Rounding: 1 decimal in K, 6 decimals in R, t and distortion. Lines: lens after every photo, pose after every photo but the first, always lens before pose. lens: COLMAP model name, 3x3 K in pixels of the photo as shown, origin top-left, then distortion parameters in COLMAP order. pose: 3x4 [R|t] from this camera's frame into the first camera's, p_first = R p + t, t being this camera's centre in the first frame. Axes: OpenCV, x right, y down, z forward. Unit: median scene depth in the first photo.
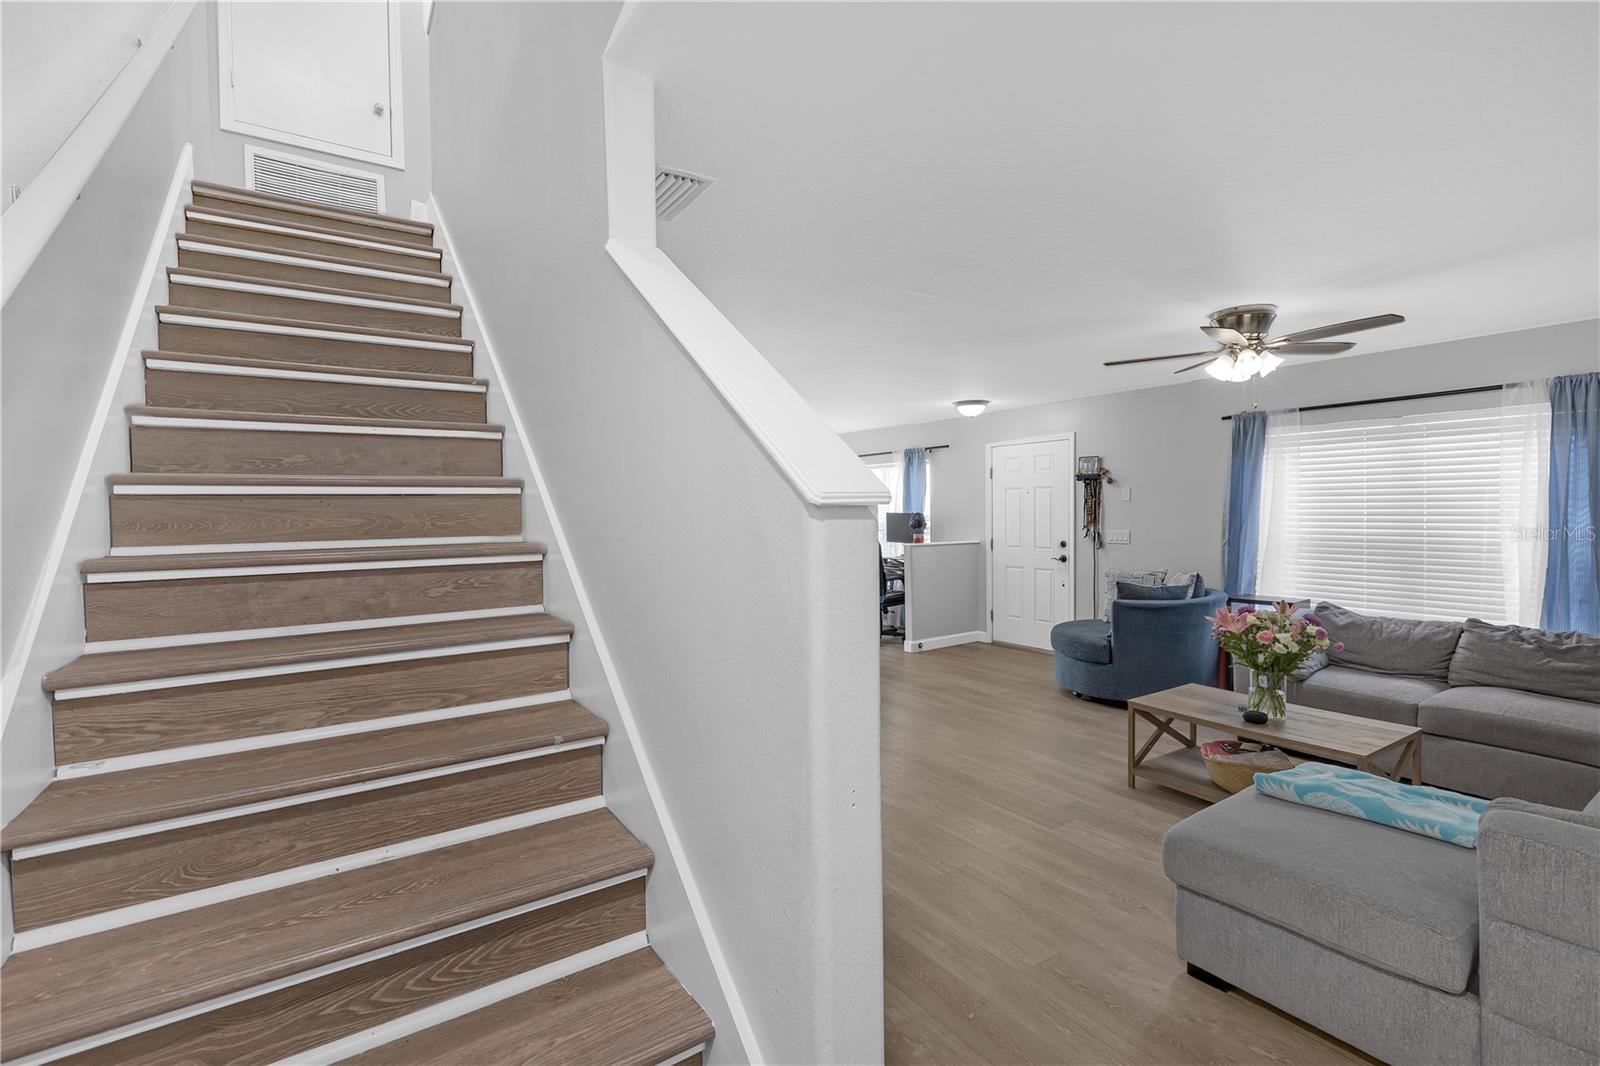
lens RADIAL K [[726.9, 0, 800.5], [0, 726.9, 521.8], [0, 0, 1]] dist [0.029465, -0.008447]
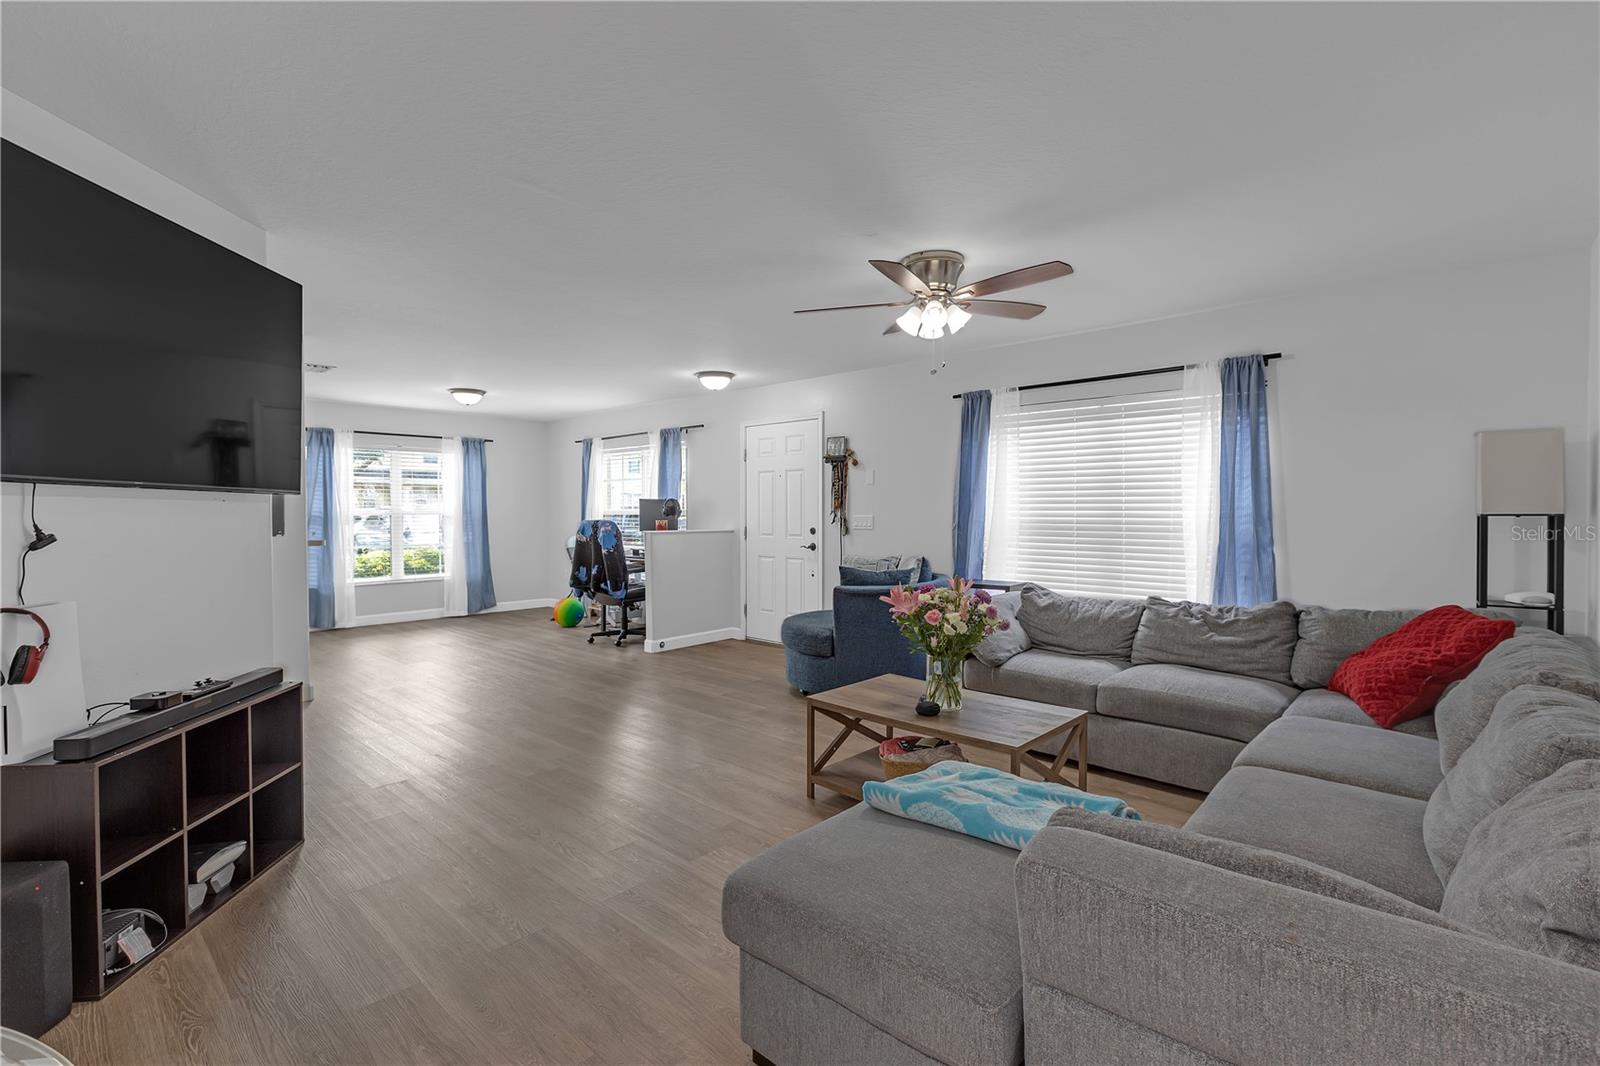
lens RADIAL K [[739.2, 0, 797.8], [0, 739.2, 520.2], [0, 0, 1]] dist [0.010813, 0.000101]
pose [[0.974106, 0.007141, 0.225980, 0.210201], [-0.006068, 0.999967, -0.005441, 0.036227], [-0.226011, 0.003929, 0.974117, 0.135688]]
